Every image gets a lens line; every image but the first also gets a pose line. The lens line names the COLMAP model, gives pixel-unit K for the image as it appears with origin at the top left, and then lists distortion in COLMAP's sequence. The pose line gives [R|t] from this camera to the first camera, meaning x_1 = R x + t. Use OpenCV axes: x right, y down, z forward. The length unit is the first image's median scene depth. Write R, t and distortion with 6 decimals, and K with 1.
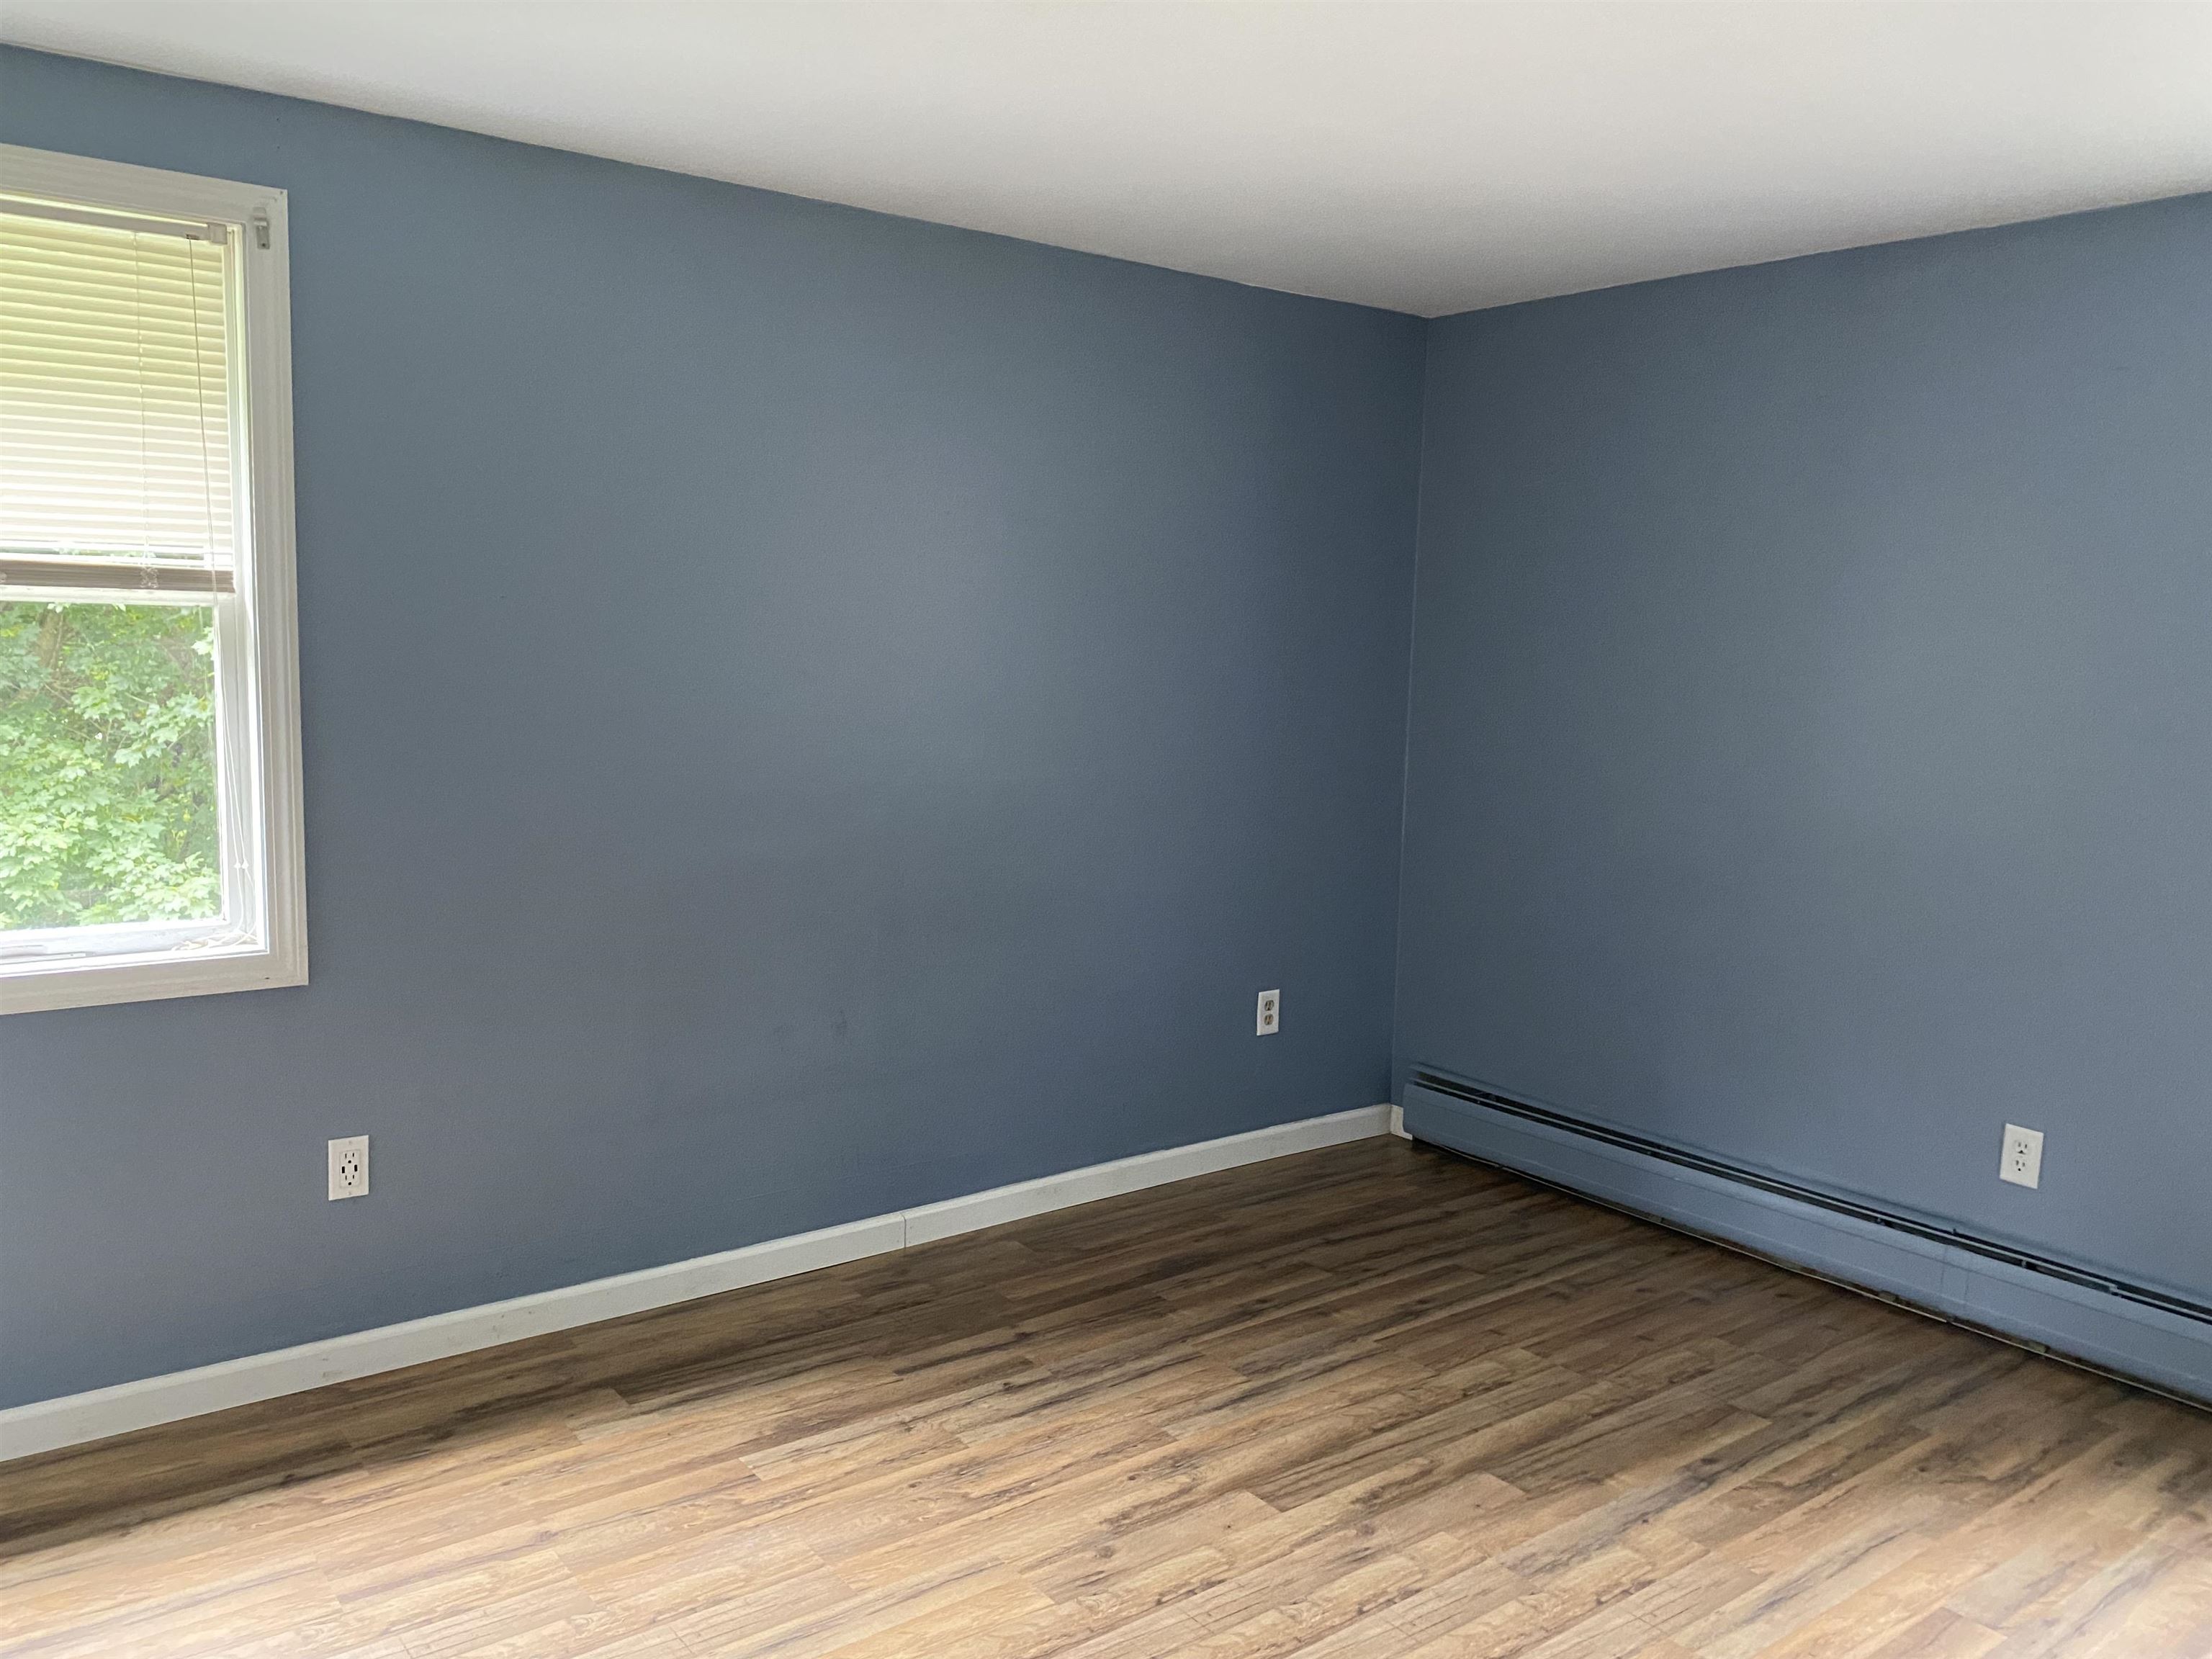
lens RADIAL K [[1698.9, 0, 1116.9], [0, 1698.9, 811.6], [0, 0, 1]] dist [0.000434, 0.001448]
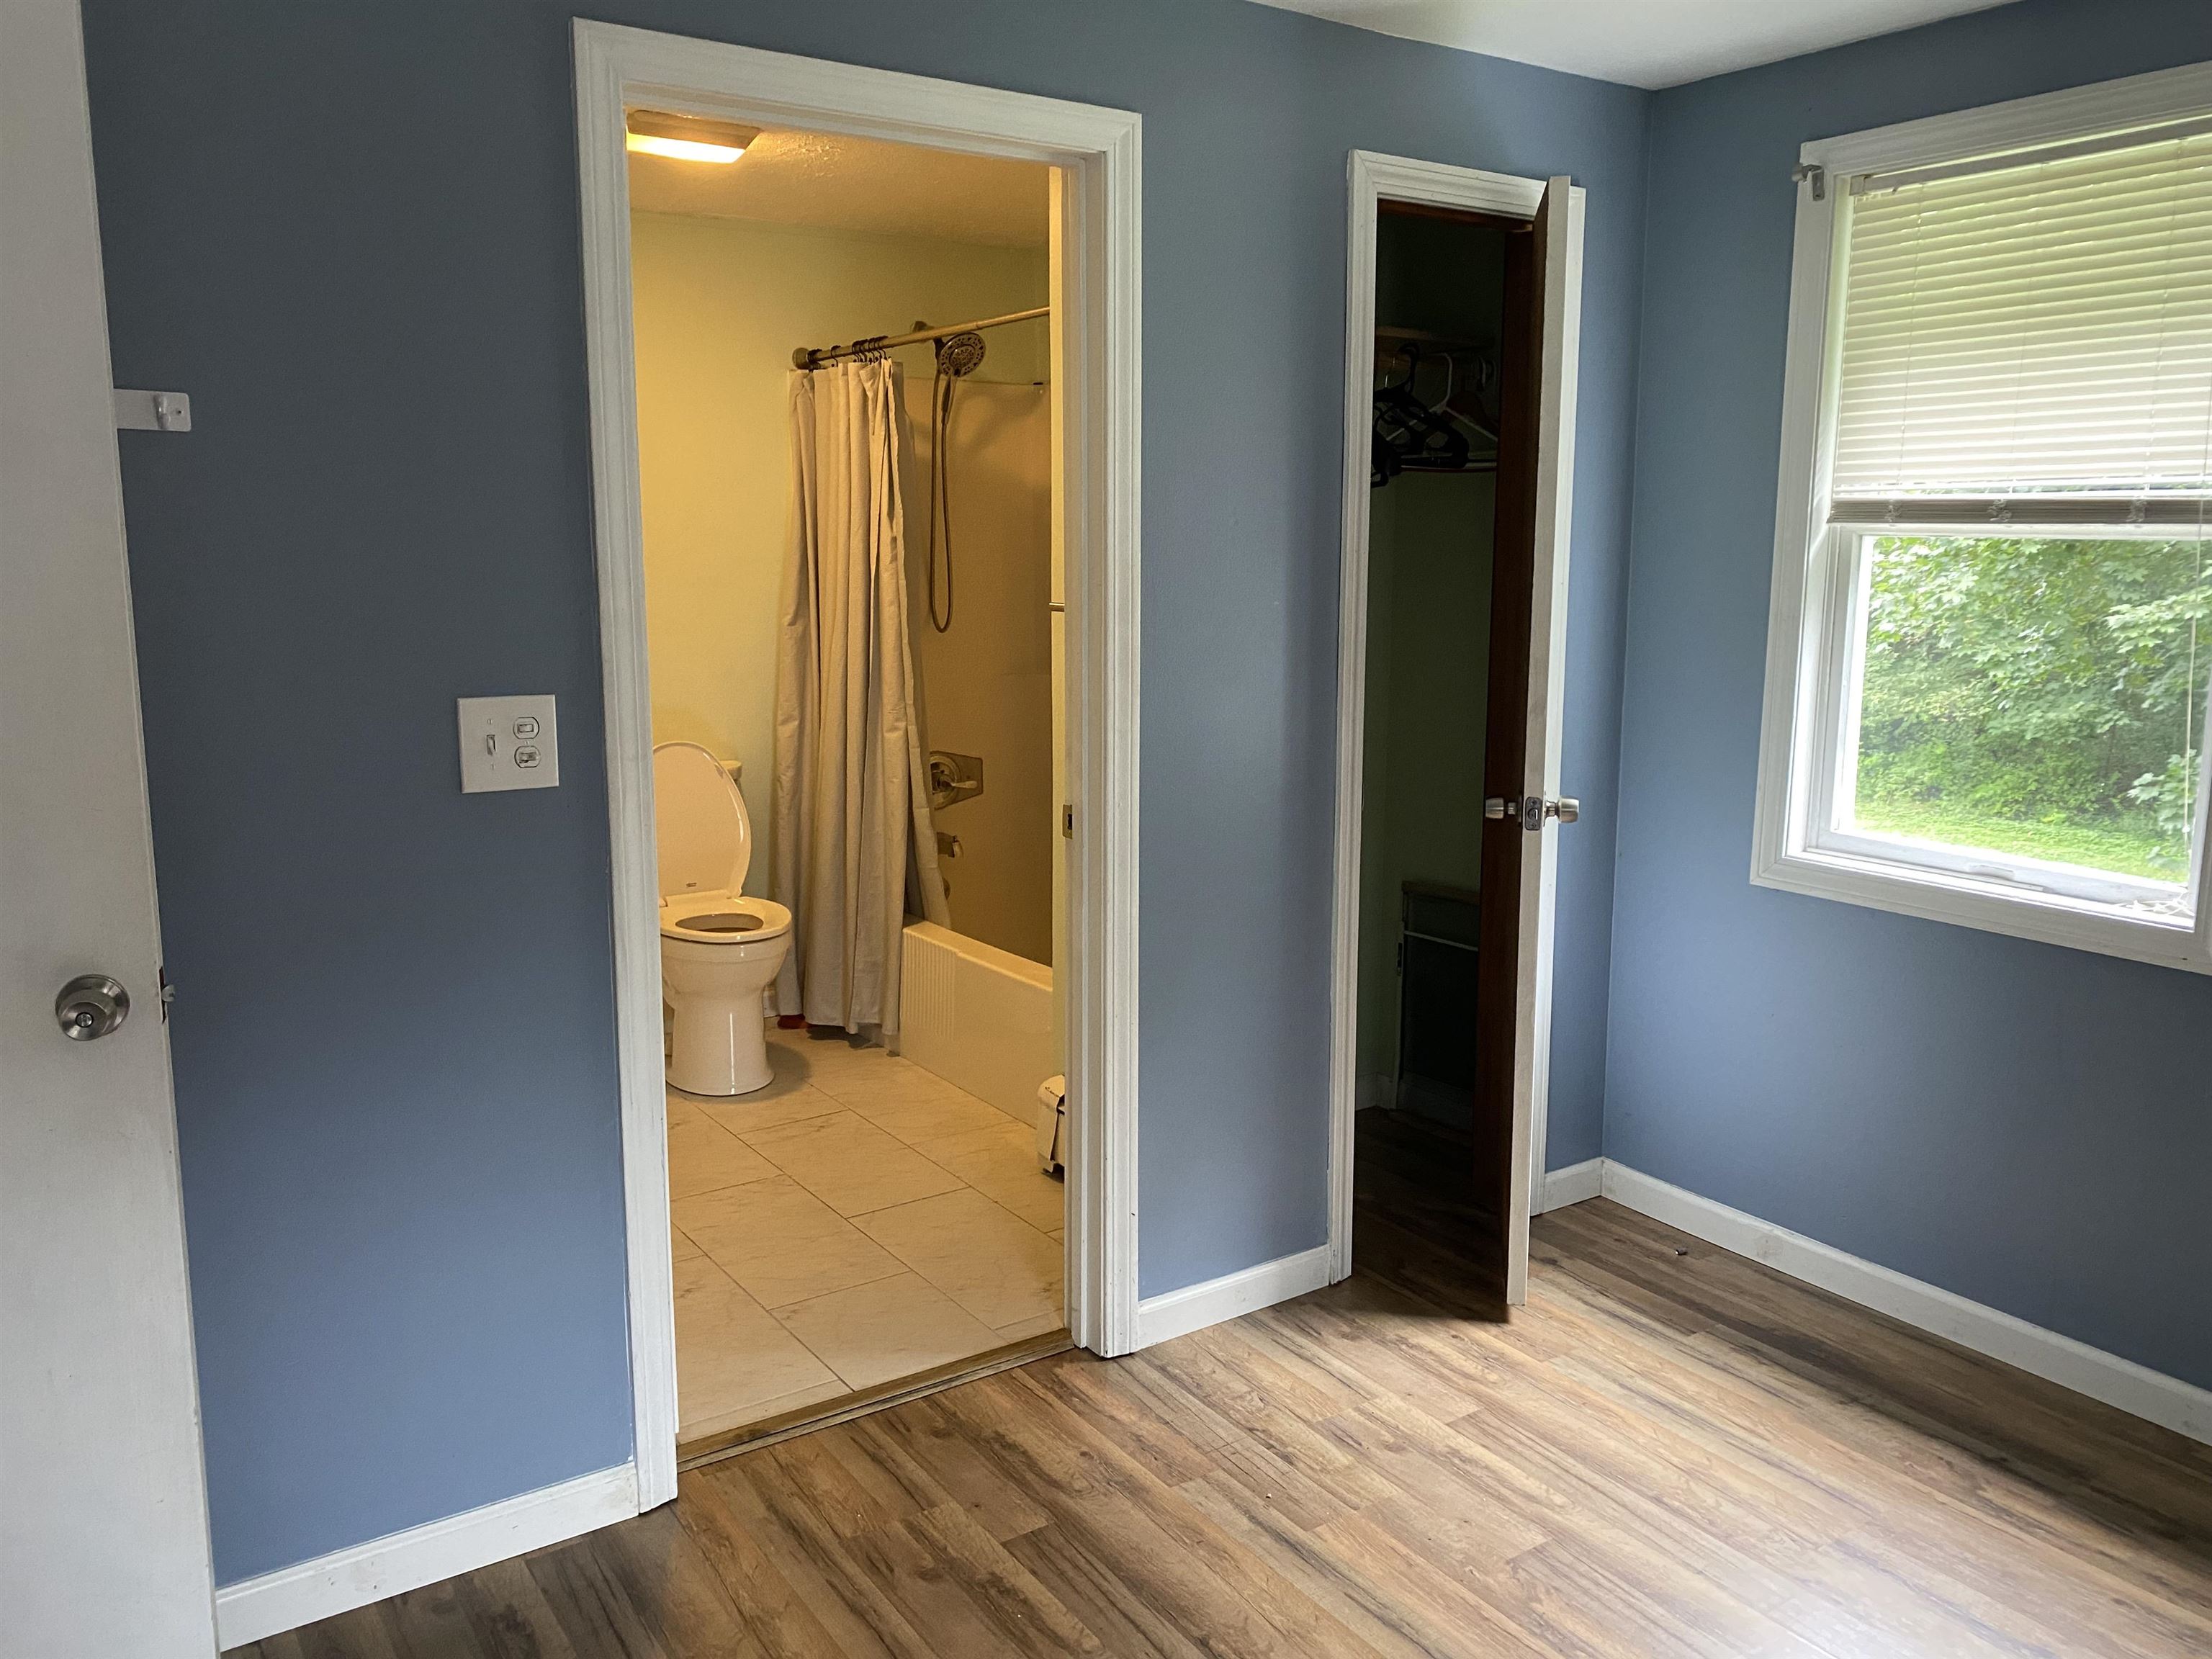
lens RADIAL K [[1698.9, 0, 1116.9], [0, 1698.9, 811.6], [0, 0, 1]] dist [0.000434, 0.001448]
pose [[-0.071074, 0.132899, -0.988578, 0.435513], [-0.112361, 0.983710, 0.140323, -0.042311], [0.991122, 0.121051, -0.054983, 0.514001]]
